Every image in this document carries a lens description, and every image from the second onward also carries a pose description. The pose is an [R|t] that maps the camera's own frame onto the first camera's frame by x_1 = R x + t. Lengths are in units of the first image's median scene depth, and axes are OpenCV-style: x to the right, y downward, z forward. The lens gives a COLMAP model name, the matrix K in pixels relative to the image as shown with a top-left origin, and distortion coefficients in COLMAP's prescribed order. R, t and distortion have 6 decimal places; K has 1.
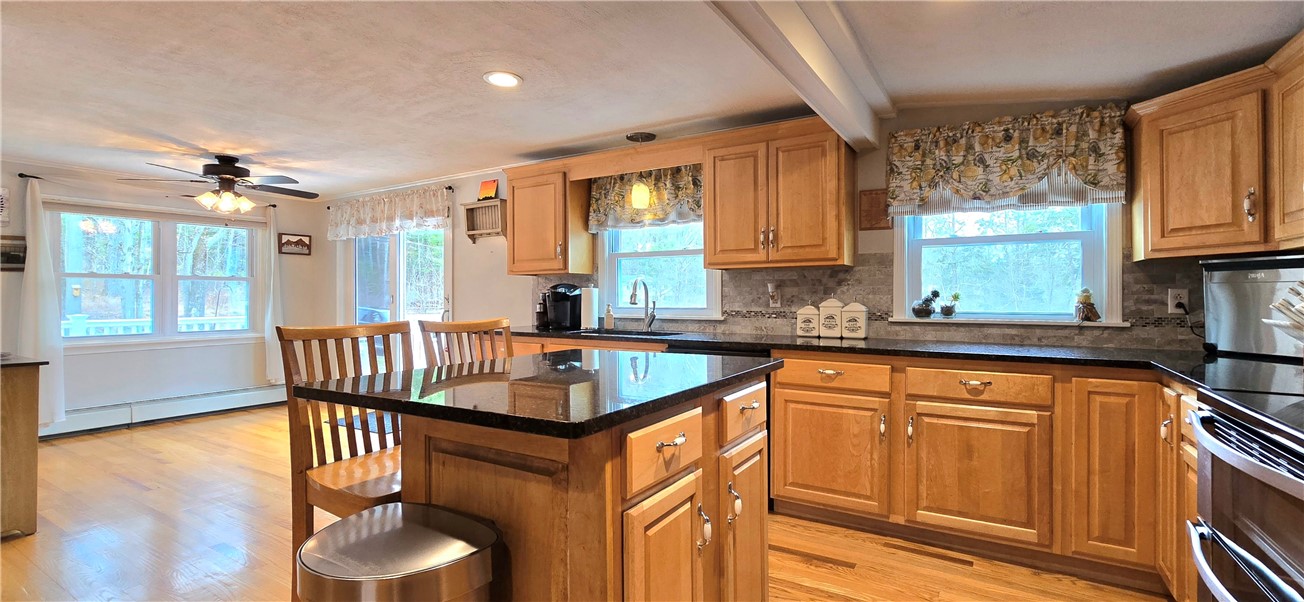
lens RADIAL K [[551.5, 0, 645.6], [0, 551.5, 296.5], [0, 0, 1]] dist [0.005404, -0.002066]
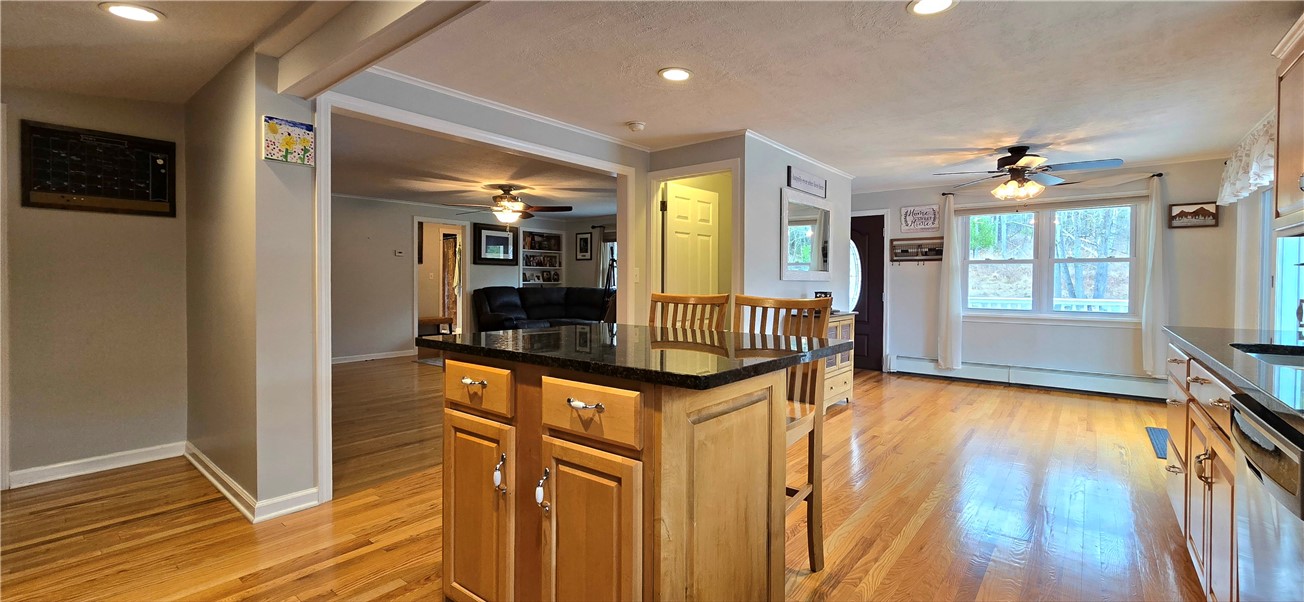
lens RADIAL K [[551.5, 0, 663.5], [0, 551.5, 292.3], [0, 0, 1]] dist [0.005404, -0.002066]
pose [[-0.117298, 0.025038, -0.992781, 0.444242], [-0.005435, 0.999651, 0.025854, 0.003902], [0.993082, 0.008428, -0.117121, 0.511145]]
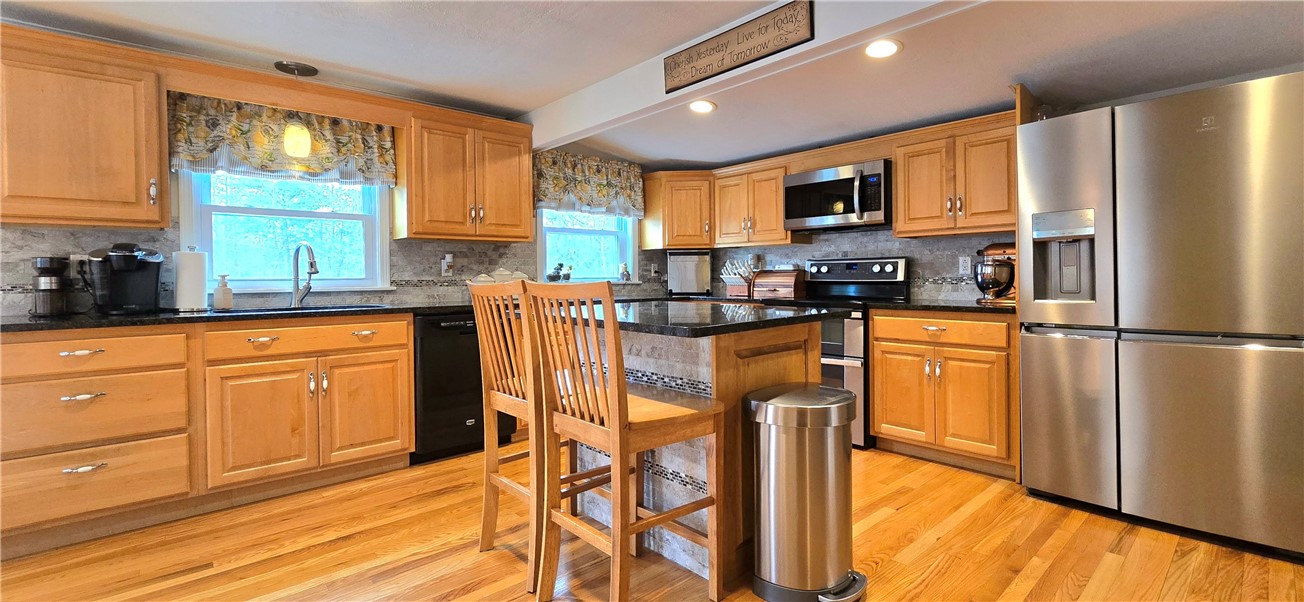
lens RADIAL K [[551.5, 0, 651.2], [0, 551.5, 270.2], [0, 0, 1]] dist [0.005404, -0.002066]
pose [[0.304765, 0.003994, 0.952419, -0.623609], [0.001607, 0.999988, -0.004707, 0.012534], [-0.952426, 0.002965, 0.304755, 0.254351]]
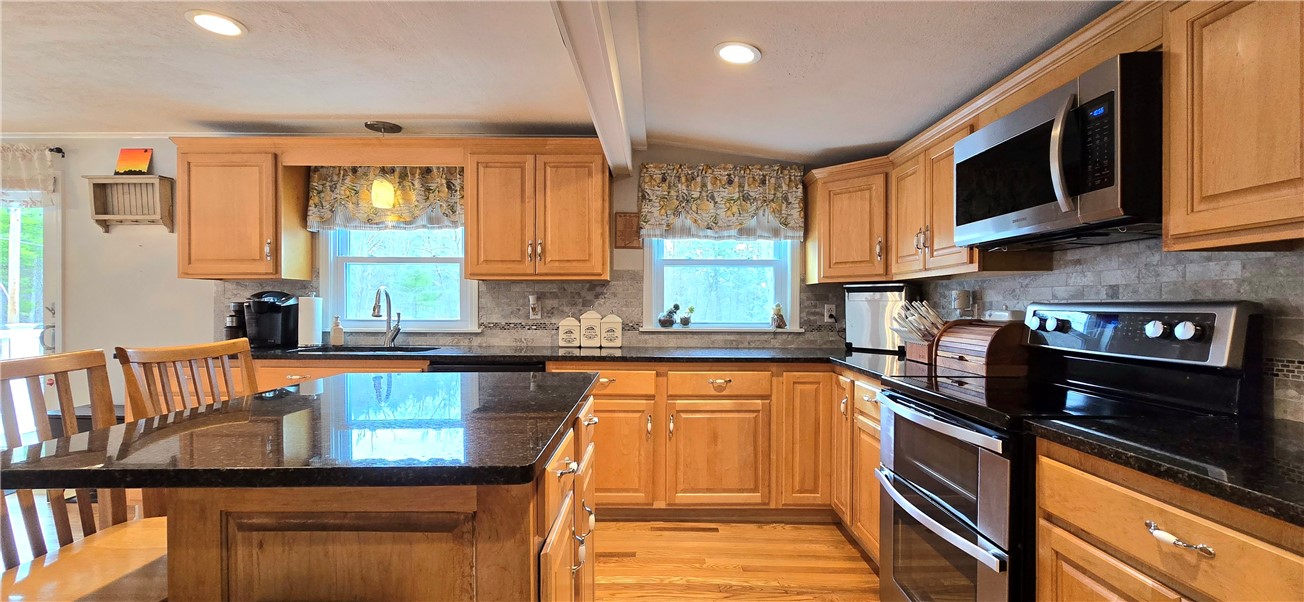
lens RADIAL K [[551.5, 0, 638.2], [0, 551.5, 304.6], [0, 0, 1]] dist [0.005404, -0.002066]
pose [[0.859078, 0.001599, 0.511843, -0.110343], [-0.004873, 0.999975, 0.005054, -0.011511], [-0.511822, -0.006836, 0.859064, 0.030837]]
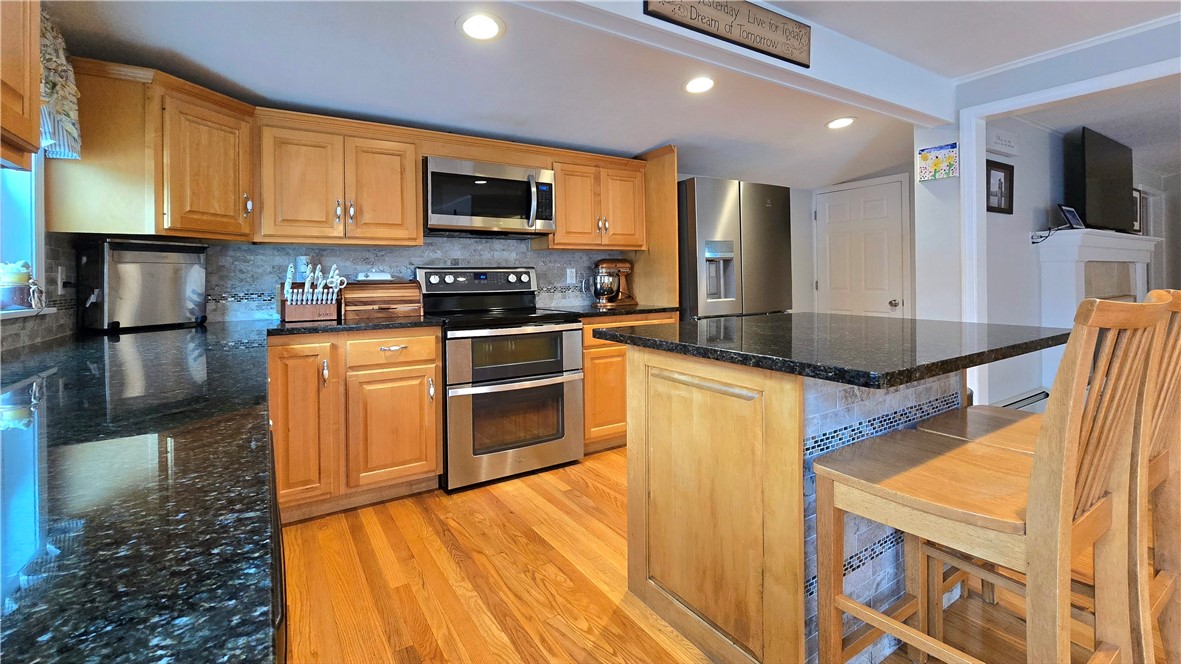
lens RADIAL K [[502.1, 0, 572.6], [0, 502.1, 271.6], [0, 0, 1]] dist [-0.006273, -0.001004]
pose [[-0.889832, 0.015221, 0.456033, -0.075667], [0.008067, 0.999812, -0.017631, 0.009643], [-0.456216, -0.012010, -0.889788, 0.860452]]
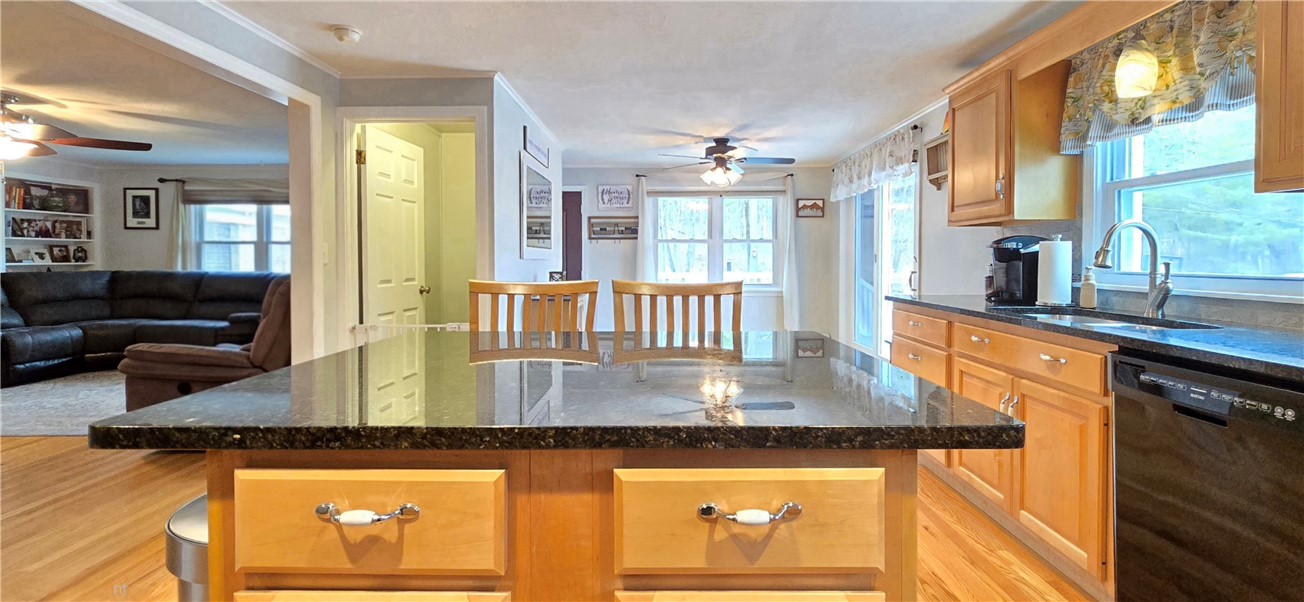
lens RADIAL K [[551.5, 0, 655.6], [0, 551.5, 272.2], [0, 0, 1]] dist [0.005404, -0.002066]
pose [[0.518208, 0.024744, -0.854897, 0.220696], [-0.003429, 0.999633, 0.026855, 0.004743], [0.855248, -0.010985, 0.518103, 0.293857]]
